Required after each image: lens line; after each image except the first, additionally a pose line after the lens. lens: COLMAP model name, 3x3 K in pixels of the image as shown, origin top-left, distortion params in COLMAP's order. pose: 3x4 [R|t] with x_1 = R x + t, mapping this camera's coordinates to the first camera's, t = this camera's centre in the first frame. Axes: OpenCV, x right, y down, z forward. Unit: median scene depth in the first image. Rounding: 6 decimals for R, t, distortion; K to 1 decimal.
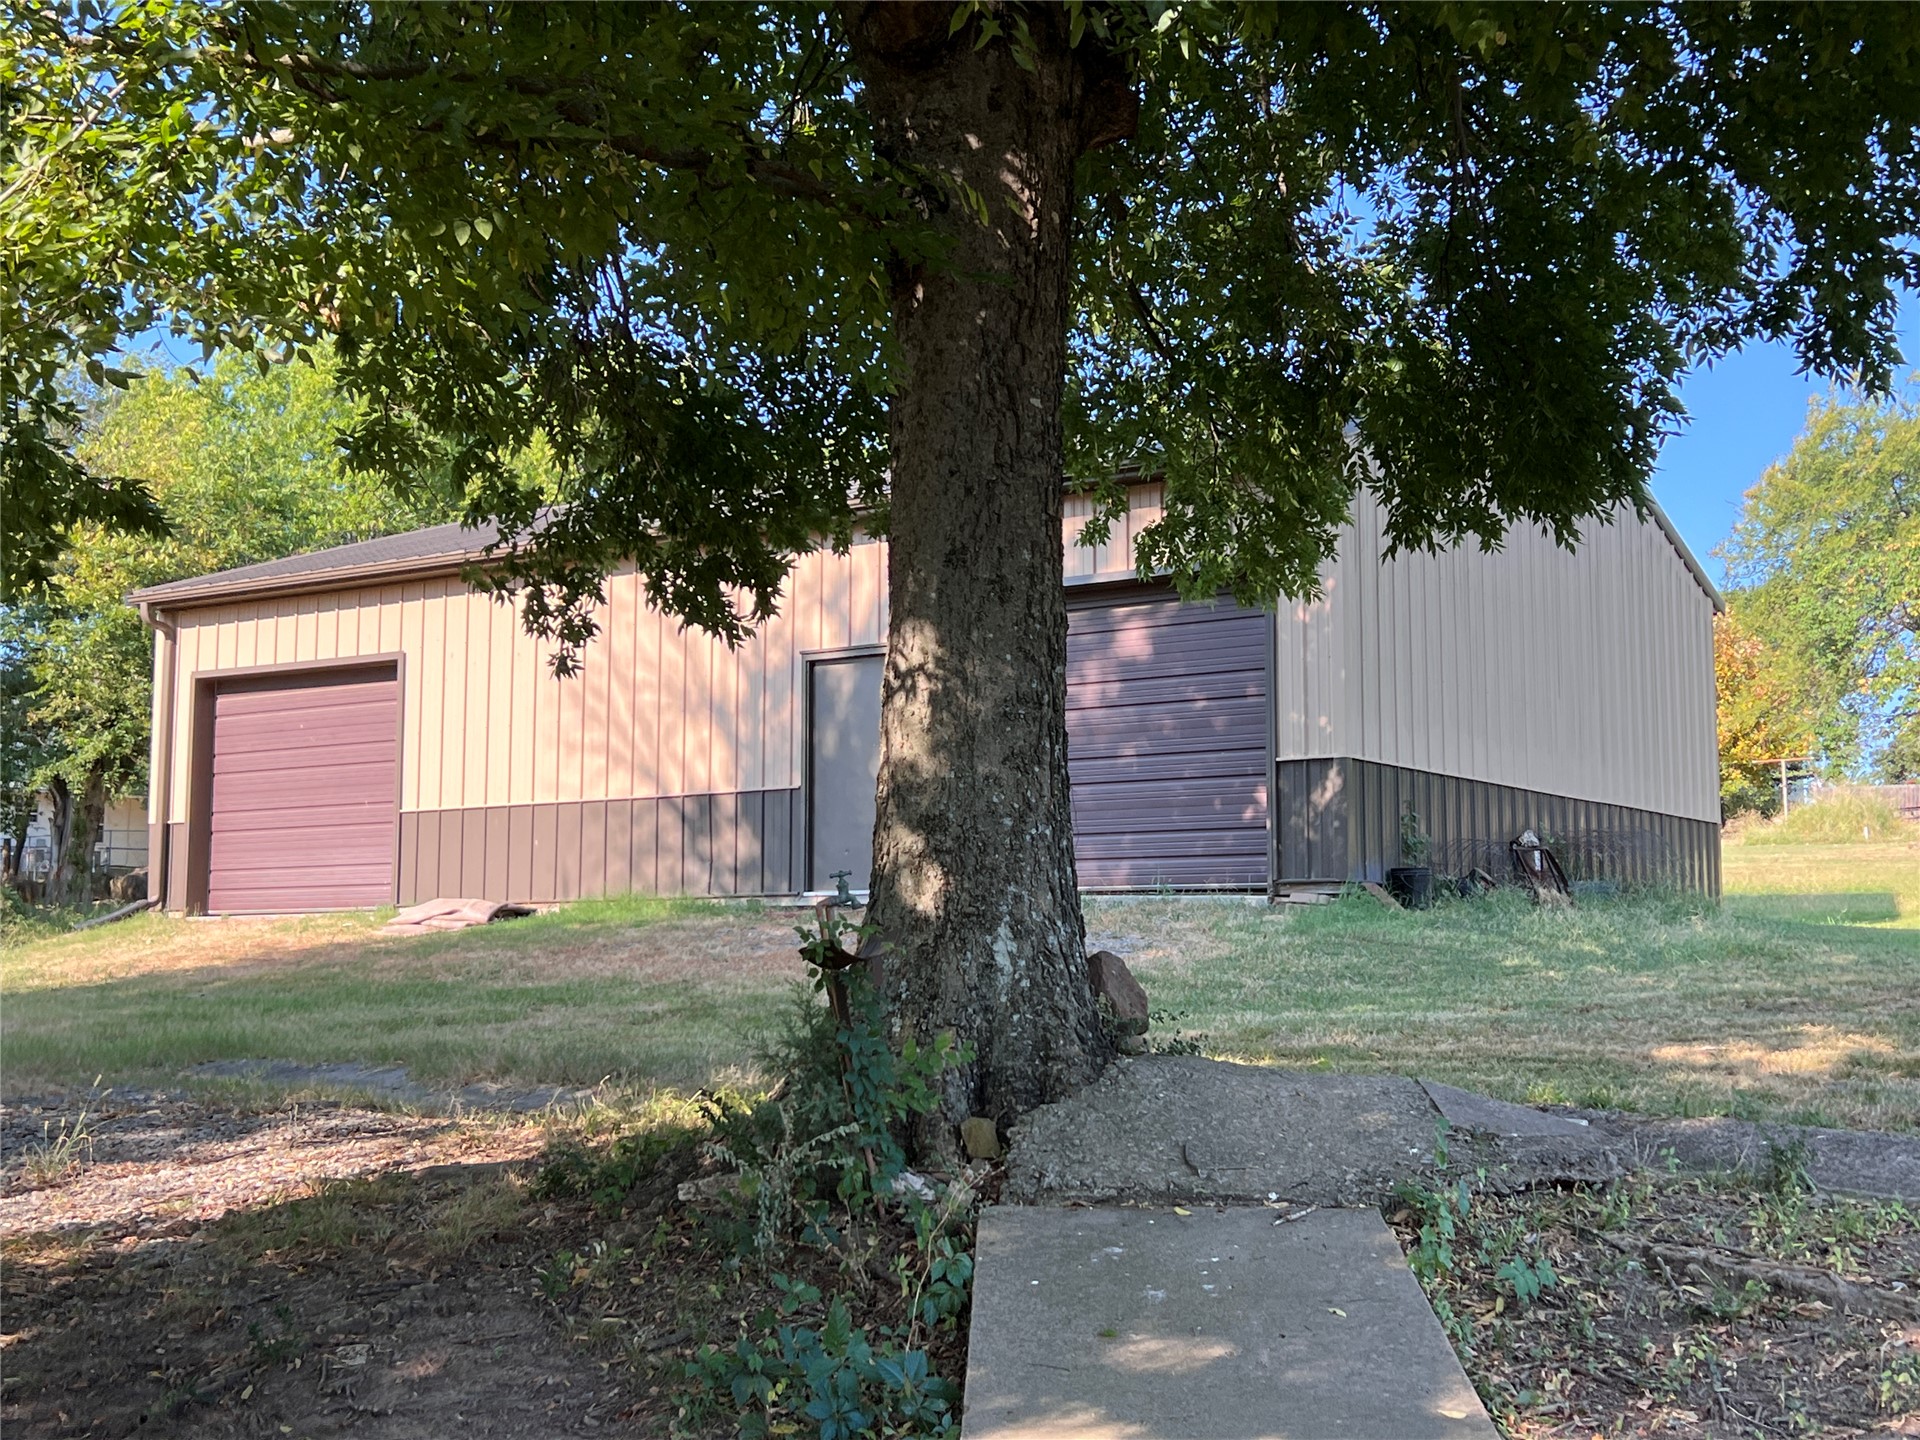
lens RADIAL K [[2355.6, 0, 952.7], [0, 2355.6, 732.0], [0, 0, 1]] dist [0.087795, 0.000000]
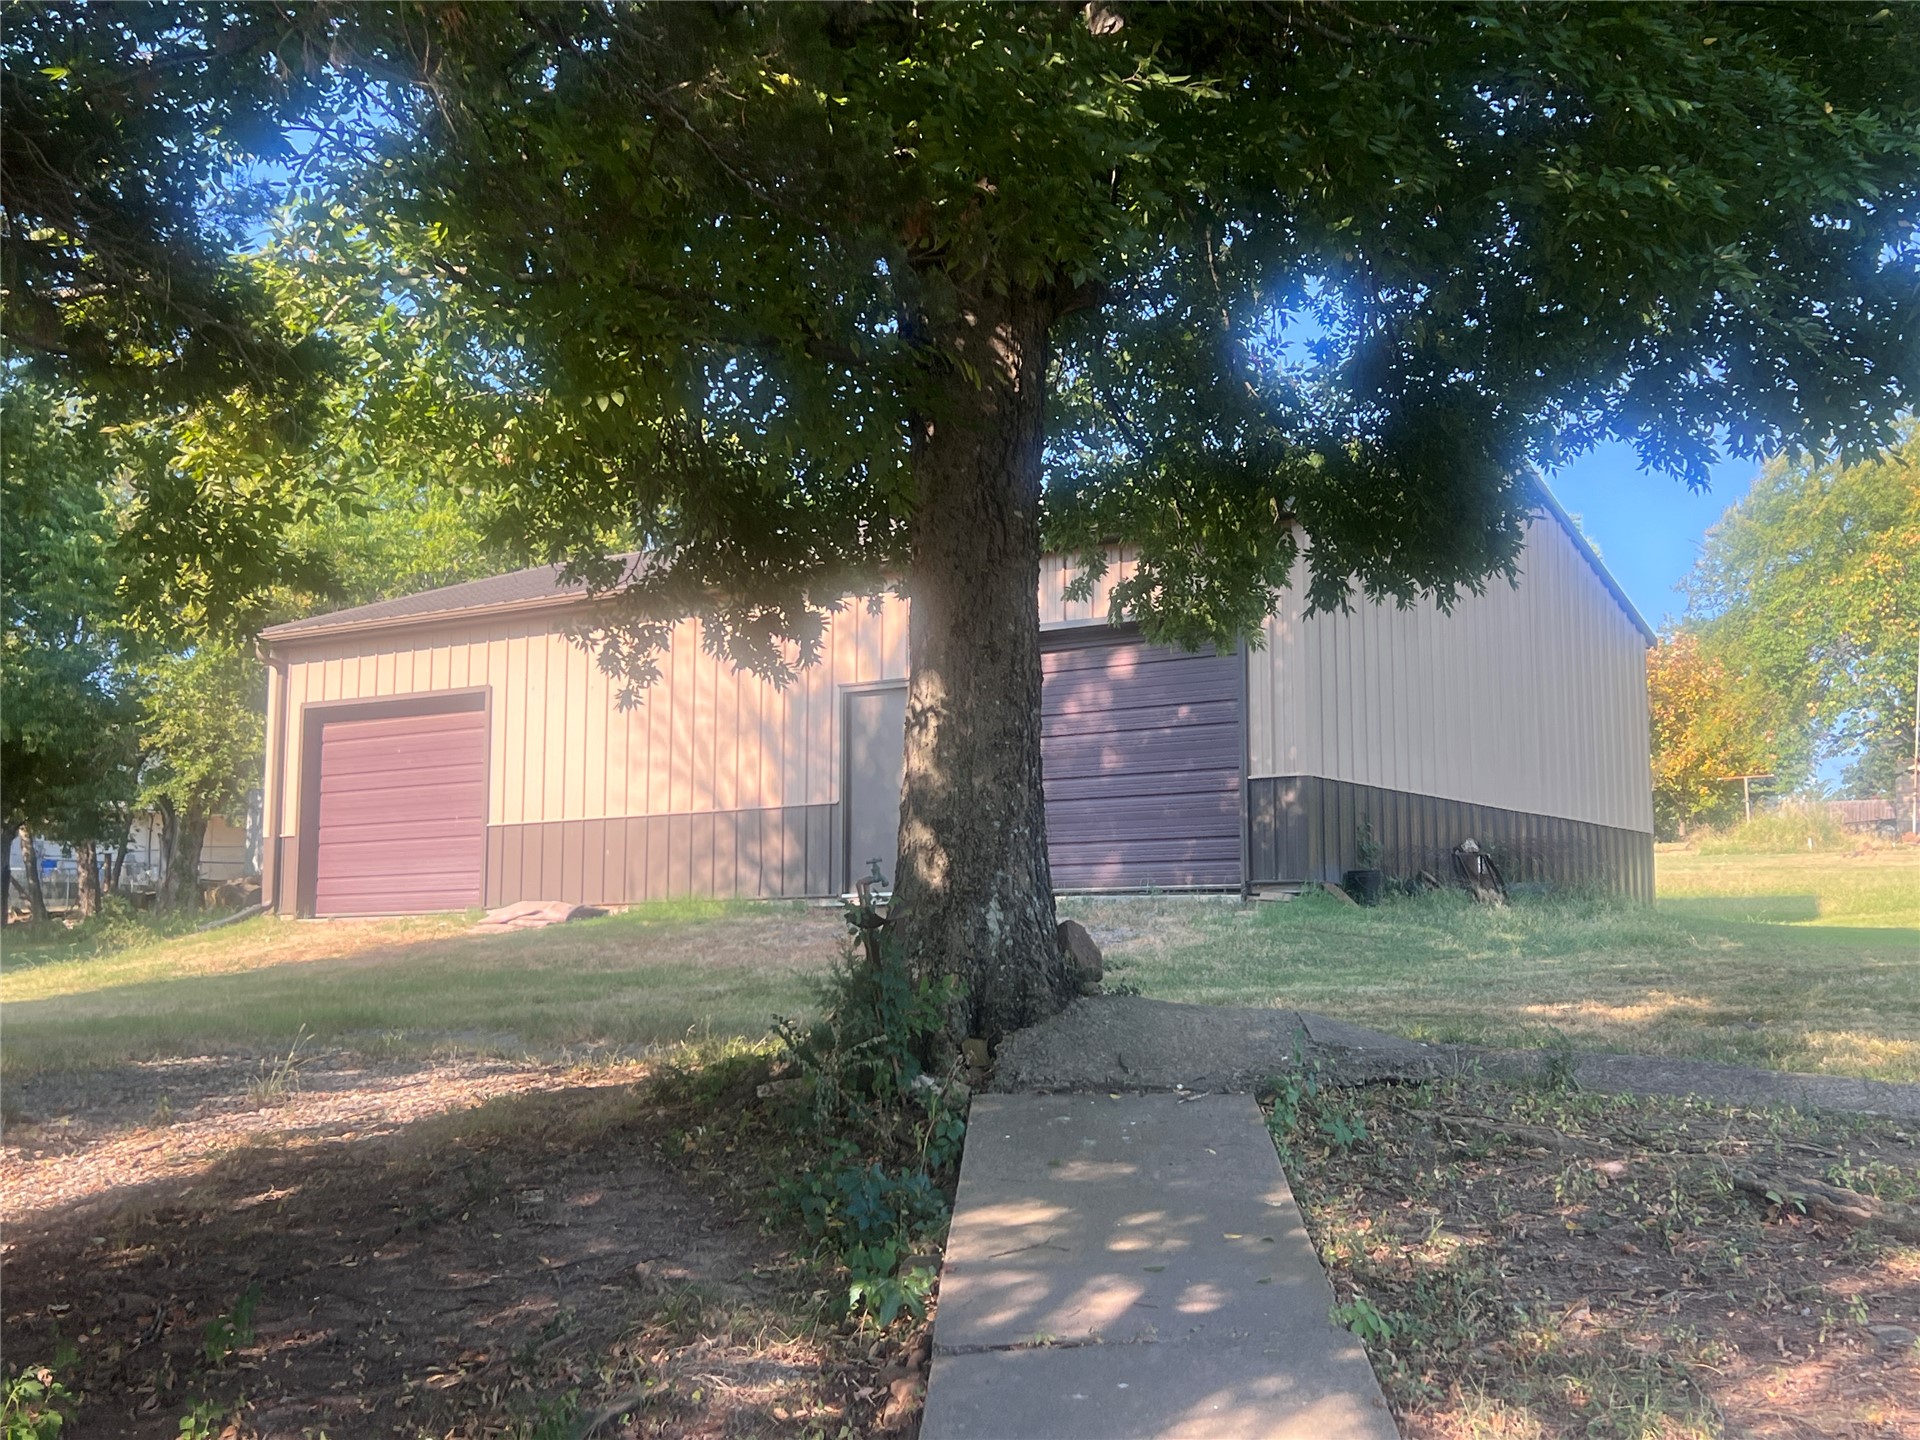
lens RADIAL K [[2236.4, 0, 969.0], [0, 2236.4, 731.6], [0, 0, 1]] dist [0.105307, 0.000000]
pose [[0.999985, -0.002463, -0.004858, 0.007755], [0.002418, 0.999953, -0.009341, -0.001903], [0.004880, 0.009329, 0.999945, -0.164533]]
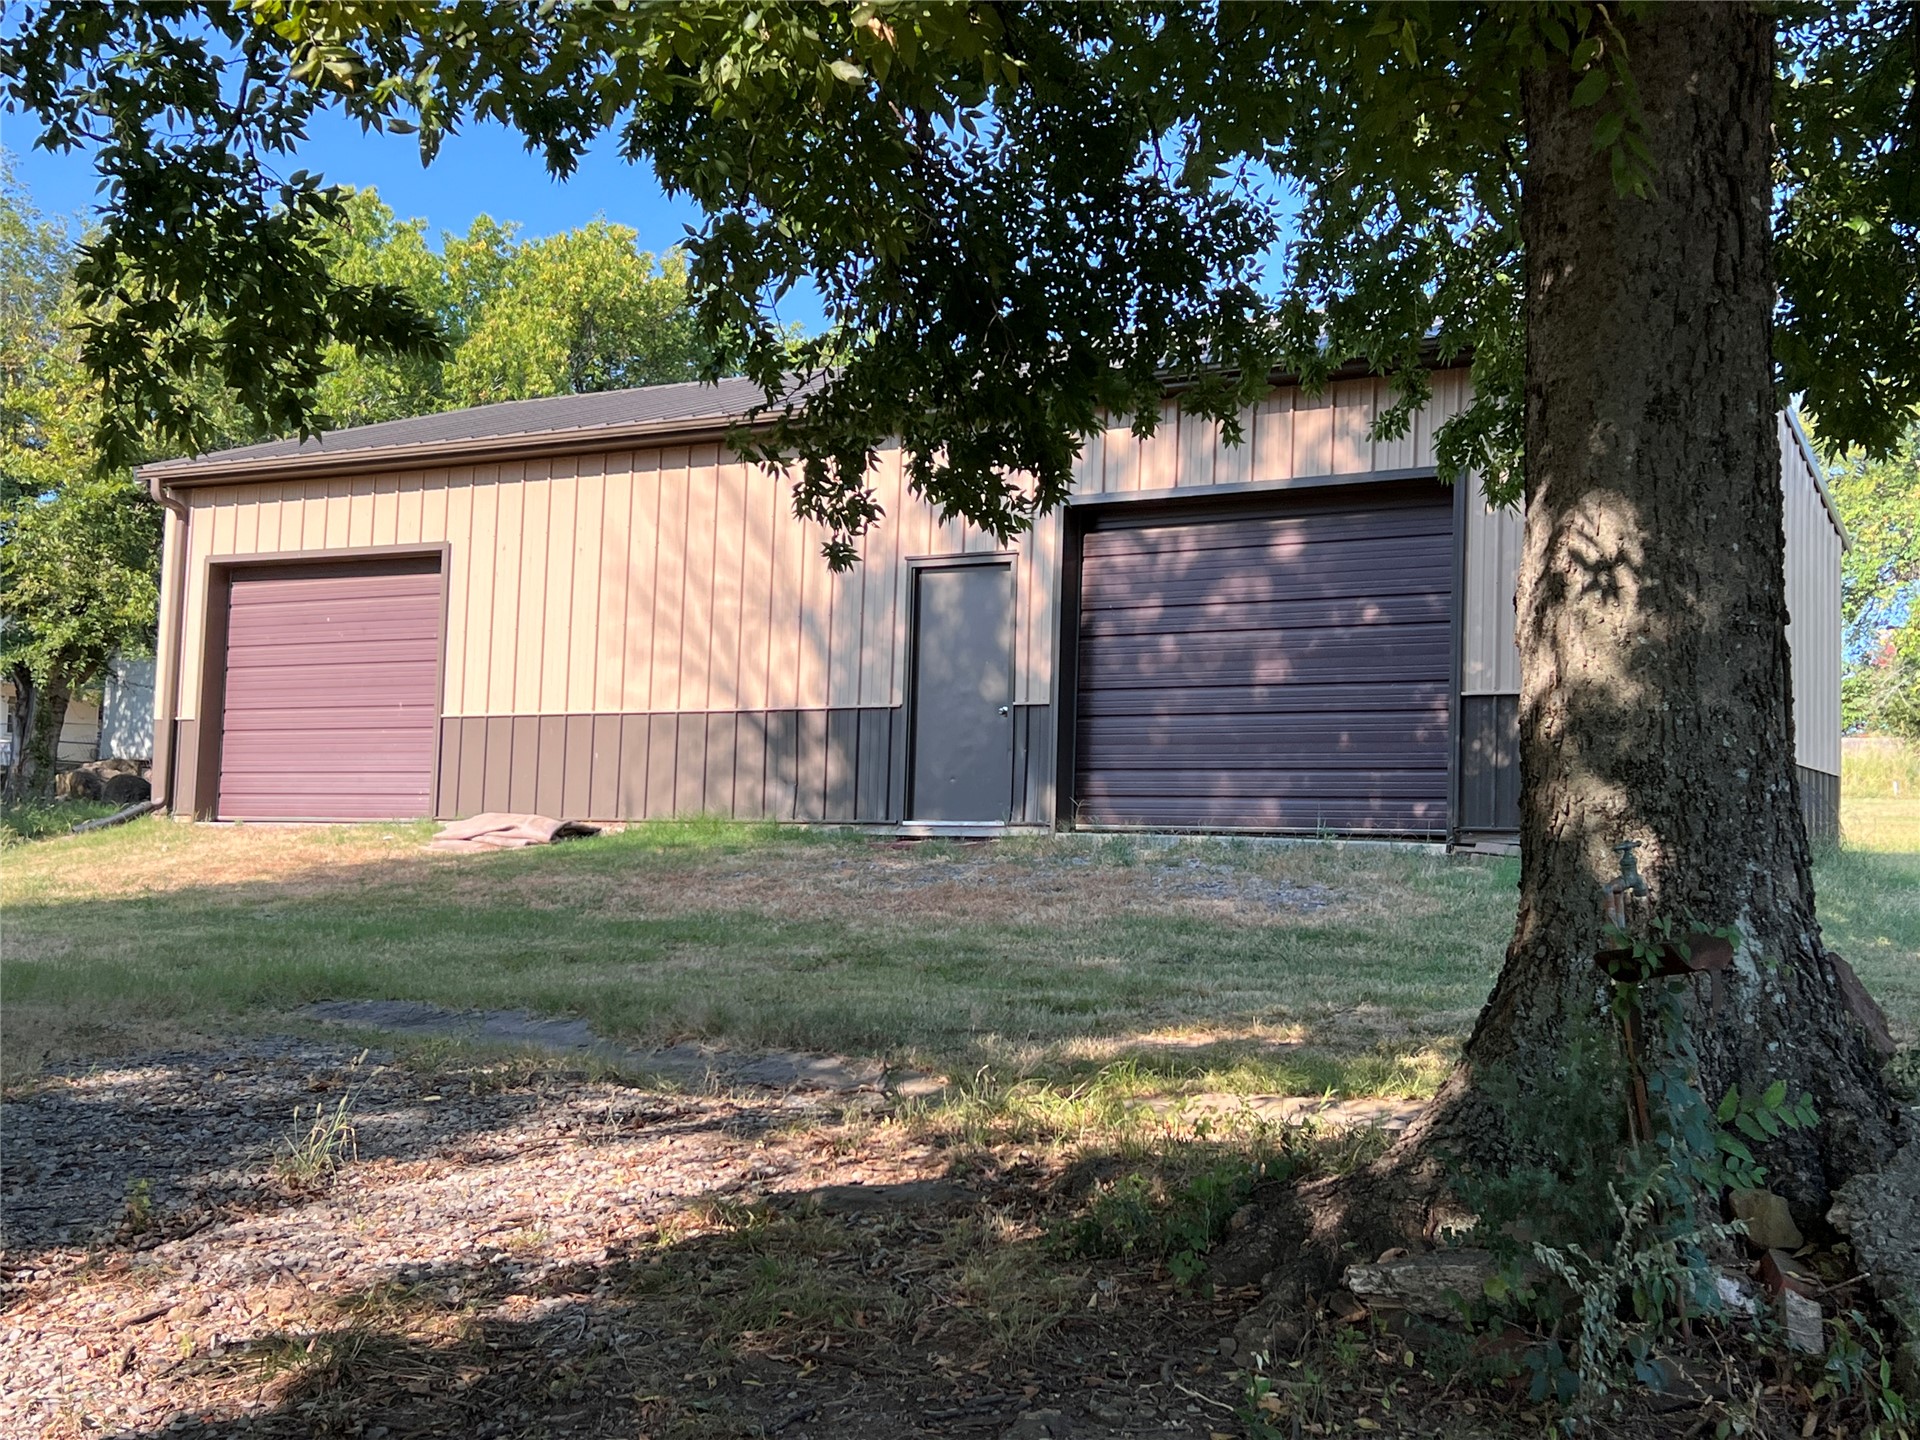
lens RADIAL K [[2355.6, 0, 953.9], [0, 2355.6, 740.1], [0, 0, 1]] dist [0.087795, 0.000000]
pose [[0.998731, 0.034294, 0.036887, -0.139426], [-0.035617, 0.998723, 0.035828, 0.005565], [-0.035611, -0.037096, 0.998677, 0.154874]]
